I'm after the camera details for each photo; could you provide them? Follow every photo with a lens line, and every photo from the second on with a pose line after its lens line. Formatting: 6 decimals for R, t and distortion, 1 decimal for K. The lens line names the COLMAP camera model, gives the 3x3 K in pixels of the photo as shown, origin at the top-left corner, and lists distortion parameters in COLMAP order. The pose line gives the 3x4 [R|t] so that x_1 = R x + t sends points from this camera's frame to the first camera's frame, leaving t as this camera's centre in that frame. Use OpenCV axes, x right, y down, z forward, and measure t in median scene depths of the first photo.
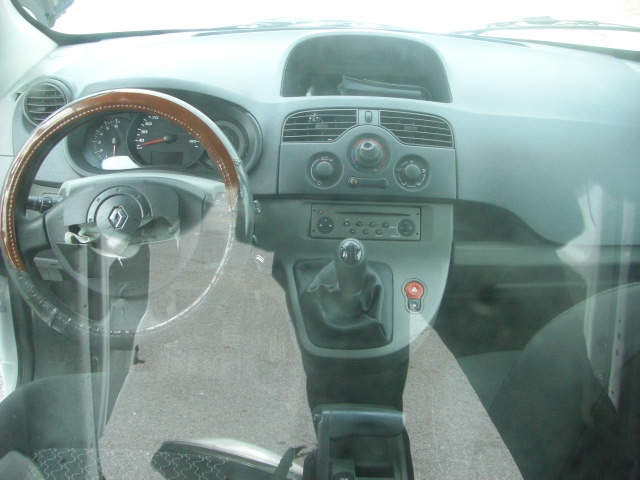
lens RADIAL K [[720.6, 0, 317.9], [0, 720.6, 224.1], [0, 0, 1]] dist [-0.196640, 0.167600]
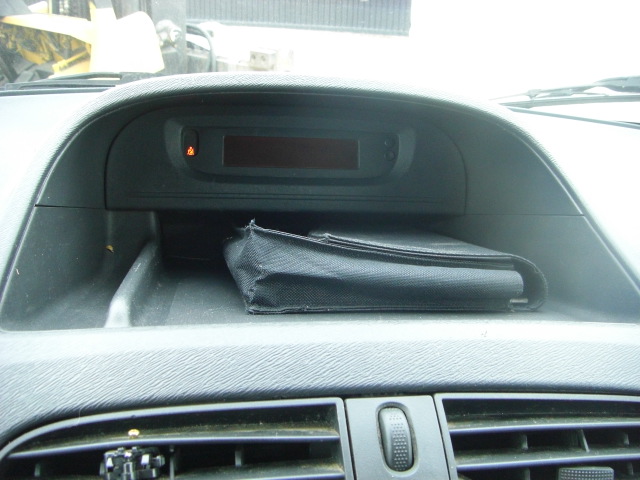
lens RADIAL K [[720.6, 0, 317.9], [0, 720.6, 224.1], [0, 0, 1]] dist [-0.196640, 0.167600]
pose [[0.984234, -0.019981, 0.175739, 0.013455], [0.046522, 0.987858, -0.148231, -0.182056], [-0.170643, 0.154069, 0.973213, 0.796836]]
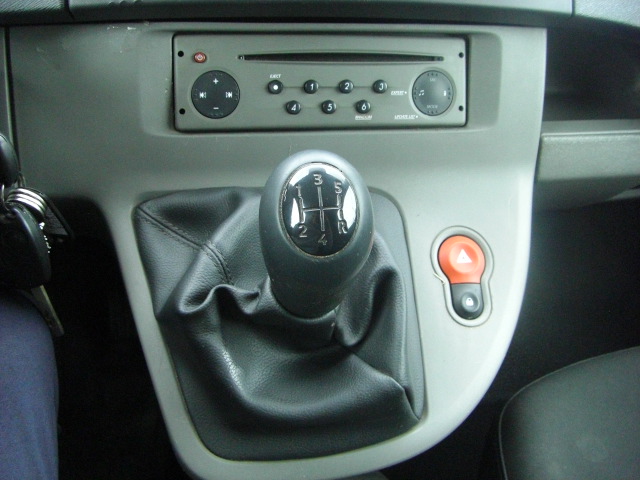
lens RADIAL K [[720.6, 0, 317.9], [0, 720.6, 224.1], [0, 0, 1]] dist [-0.196640, 0.167600]
pose [[0.980802, -0.072819, 0.180901, -0.008155], [0.028236, 0.970918, 0.237741, -0.018375], [-0.192952, -0.228069, 0.954334, 0.643653]]
